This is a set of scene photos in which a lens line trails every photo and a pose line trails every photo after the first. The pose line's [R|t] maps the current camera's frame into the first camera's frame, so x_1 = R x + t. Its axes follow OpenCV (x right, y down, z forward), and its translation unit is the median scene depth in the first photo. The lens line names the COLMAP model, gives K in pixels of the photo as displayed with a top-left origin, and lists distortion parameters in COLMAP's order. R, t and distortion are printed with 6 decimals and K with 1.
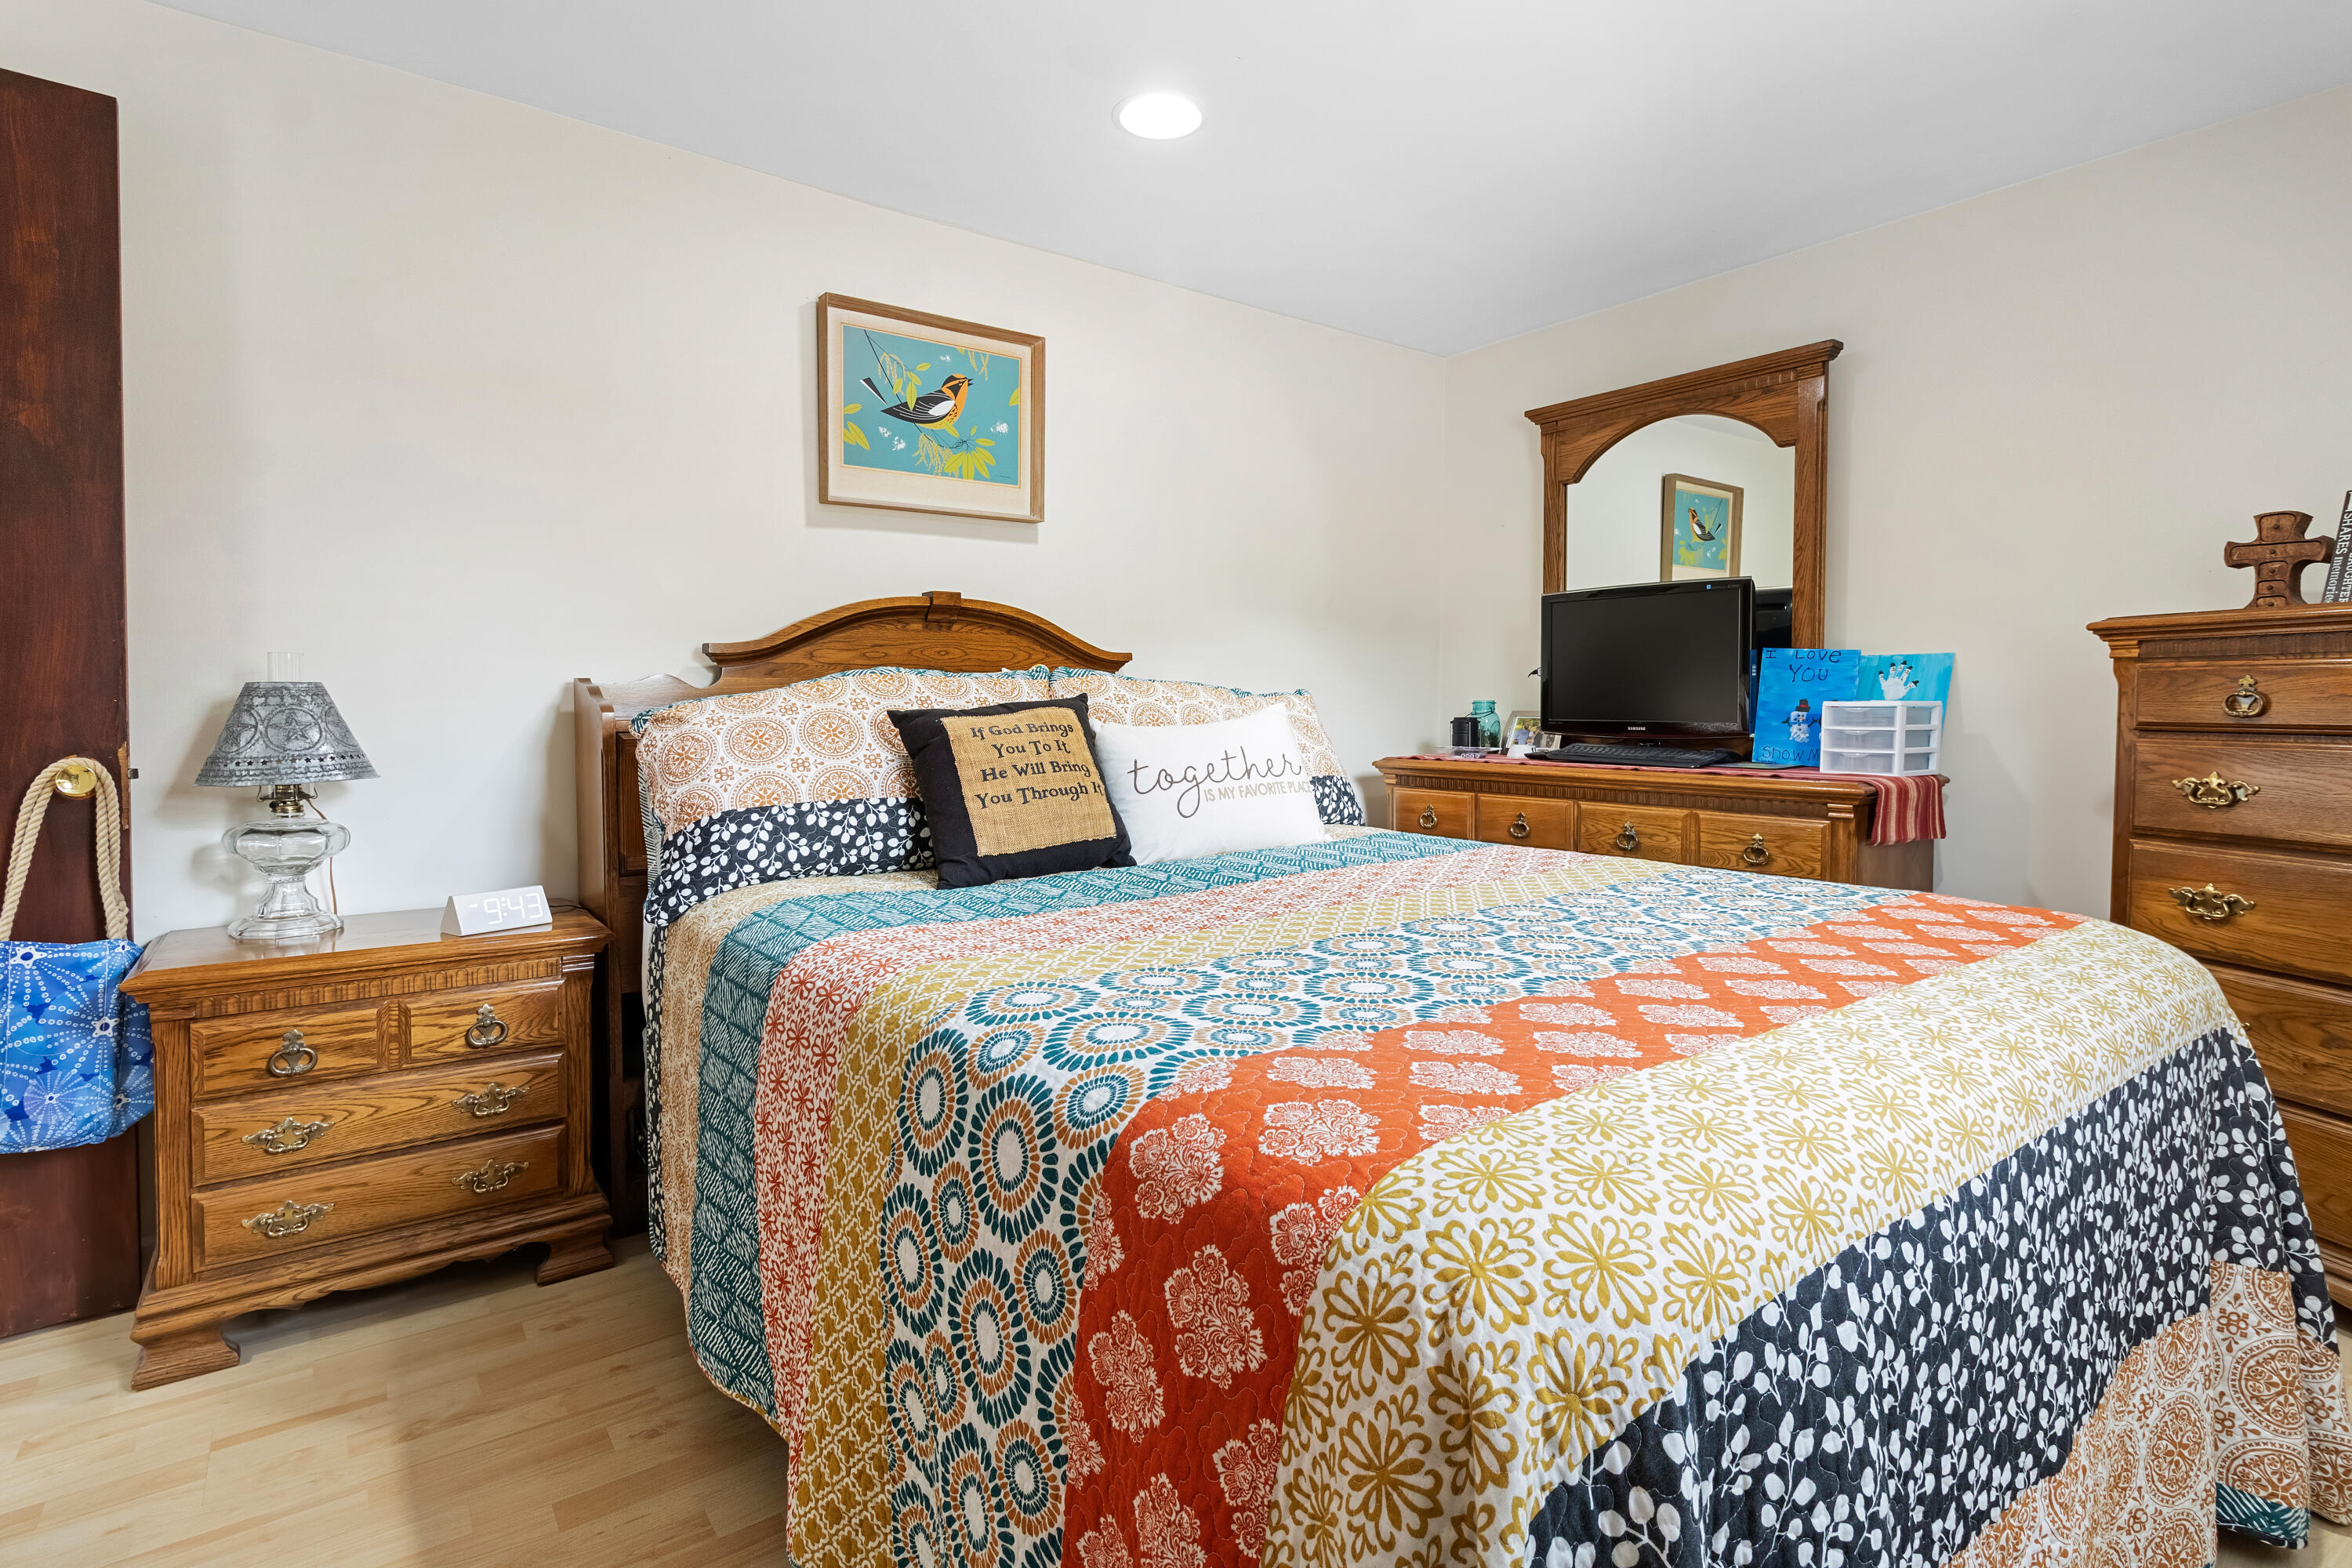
lens RADIAL K [[1151.7, 0, 1230.9], [0, 1151.7, 747.7], [0, 0, 1]] dist [0.001455, 0.000097]
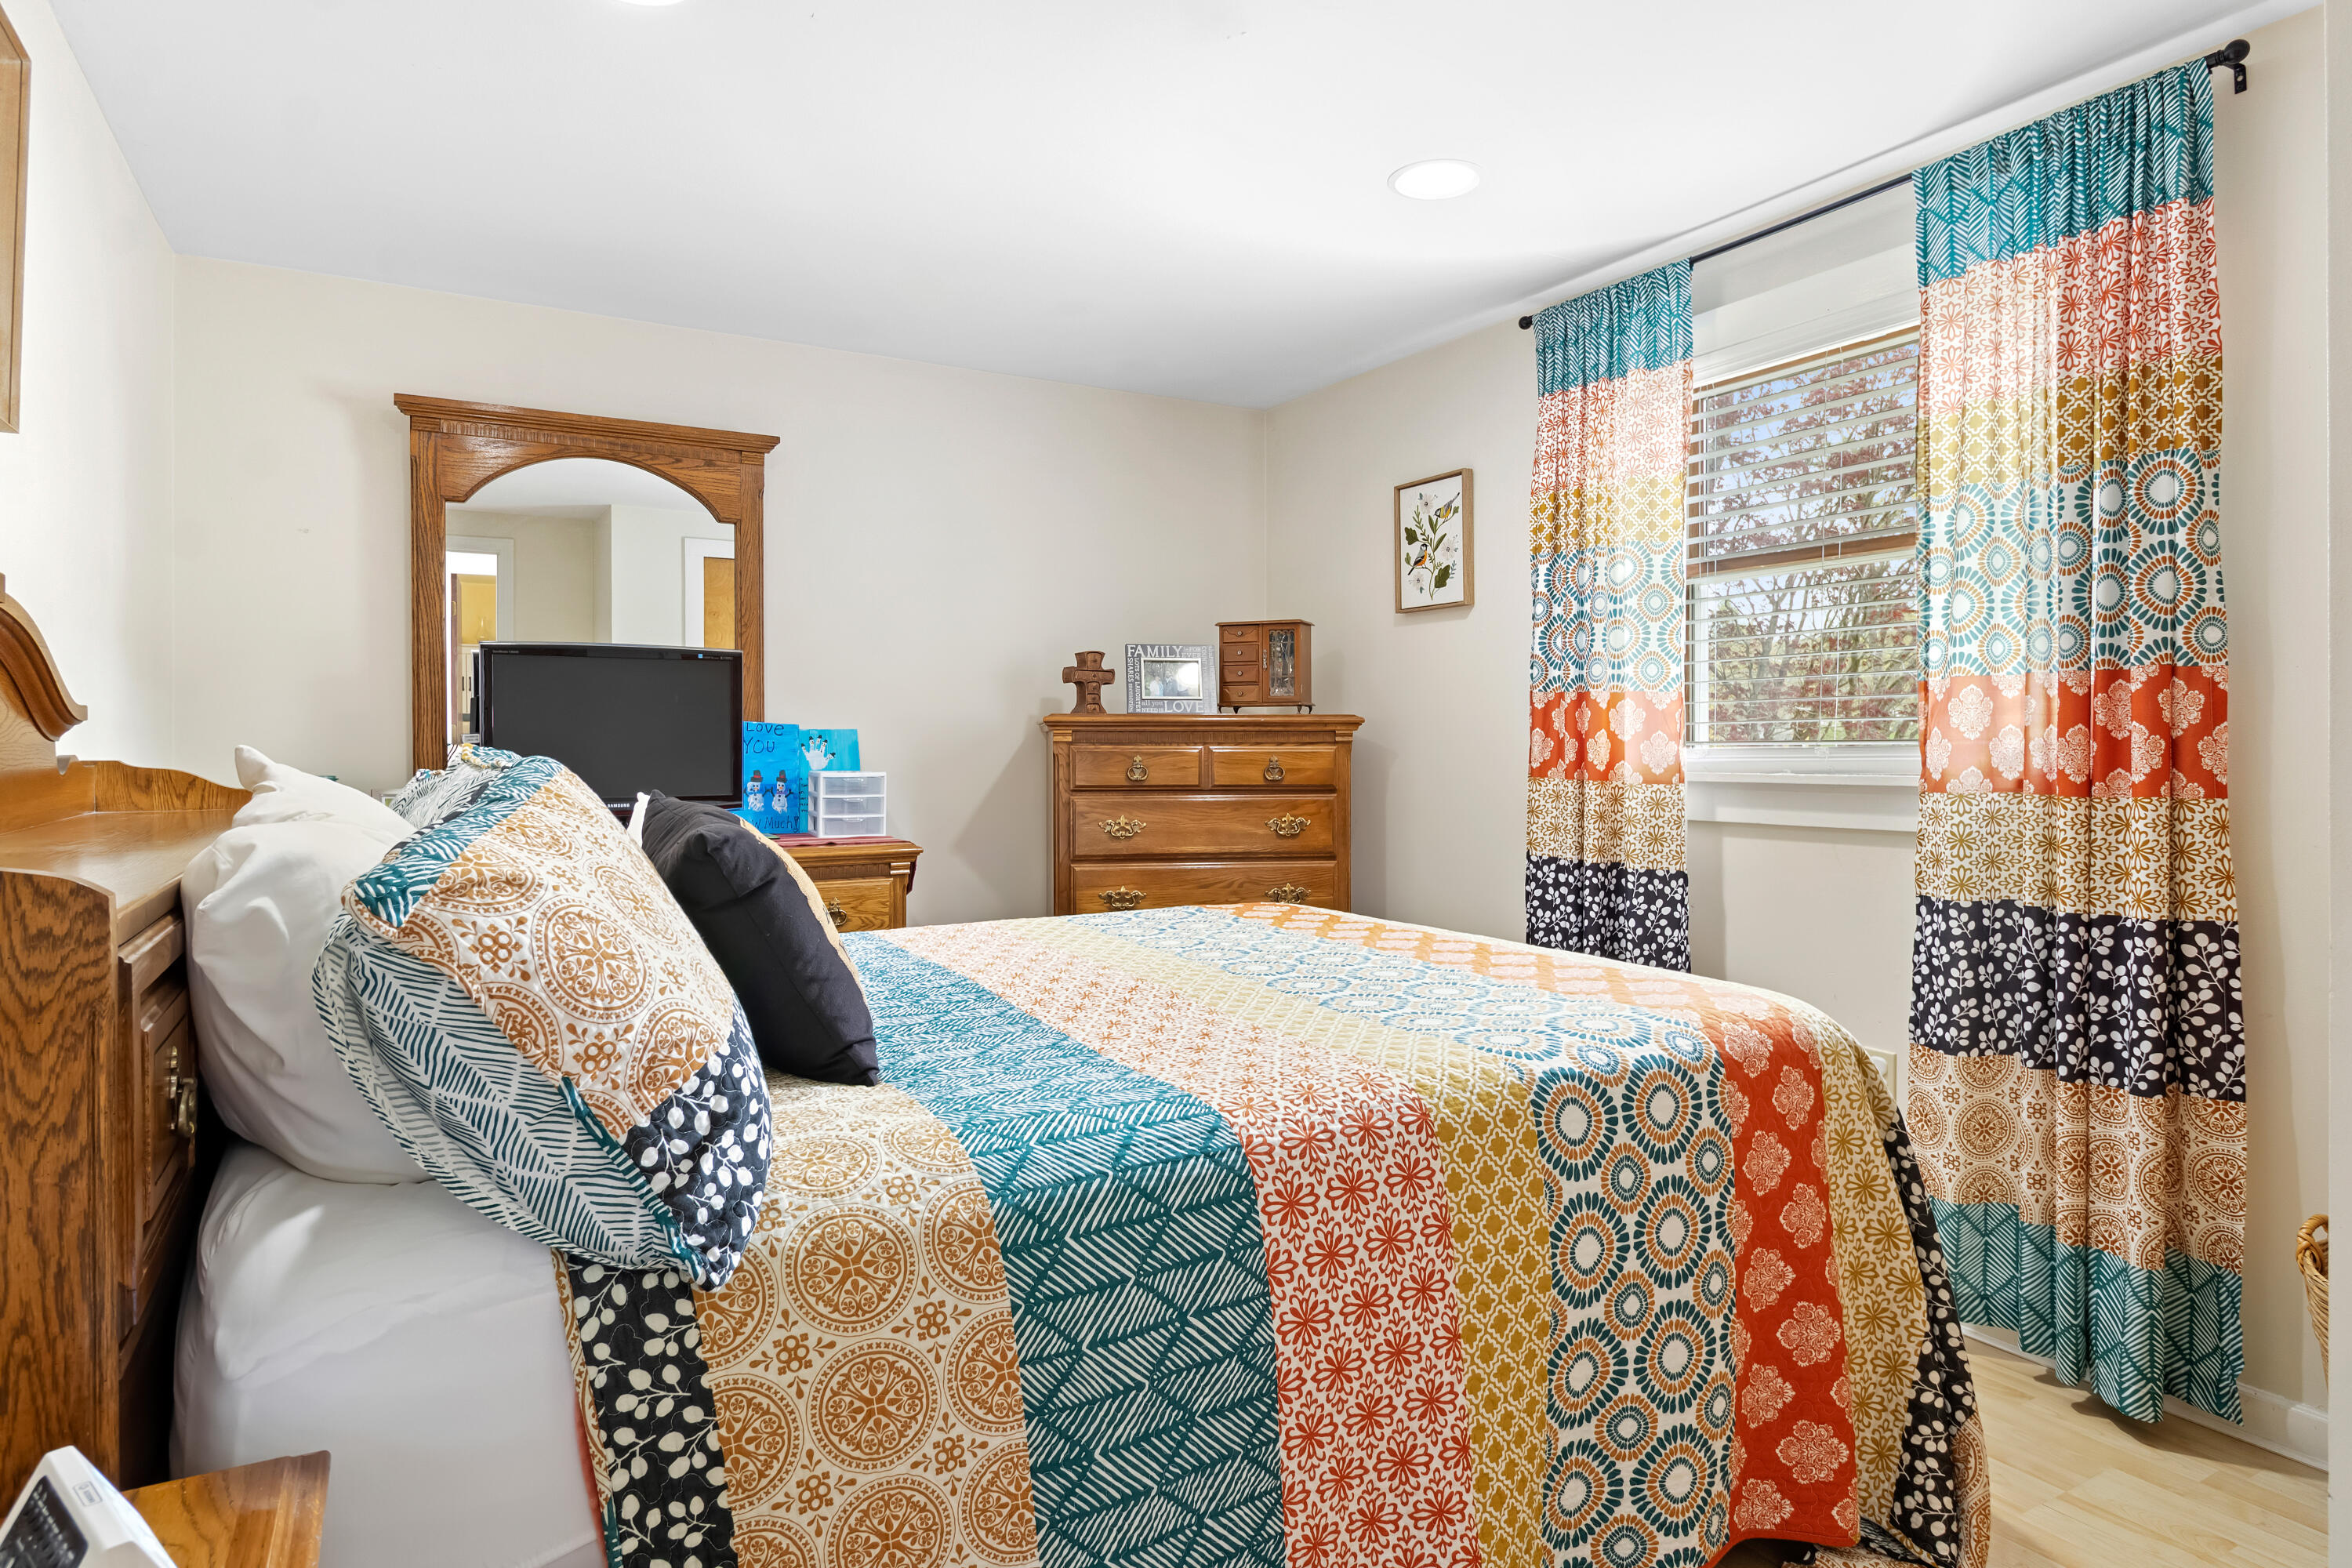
lens RADIAL K [[1365.4, 0, 1173.8], [0, 1365.4, 770.5], [0, 0, 1]] dist [0.000466, 0.000042]
pose [[0.129554, -0.020581, 0.991359, -0.929519], [0.039190, 0.999110, 0.015621, -0.062929], [-0.990798, 0.036827, 0.130246, 0.633446]]
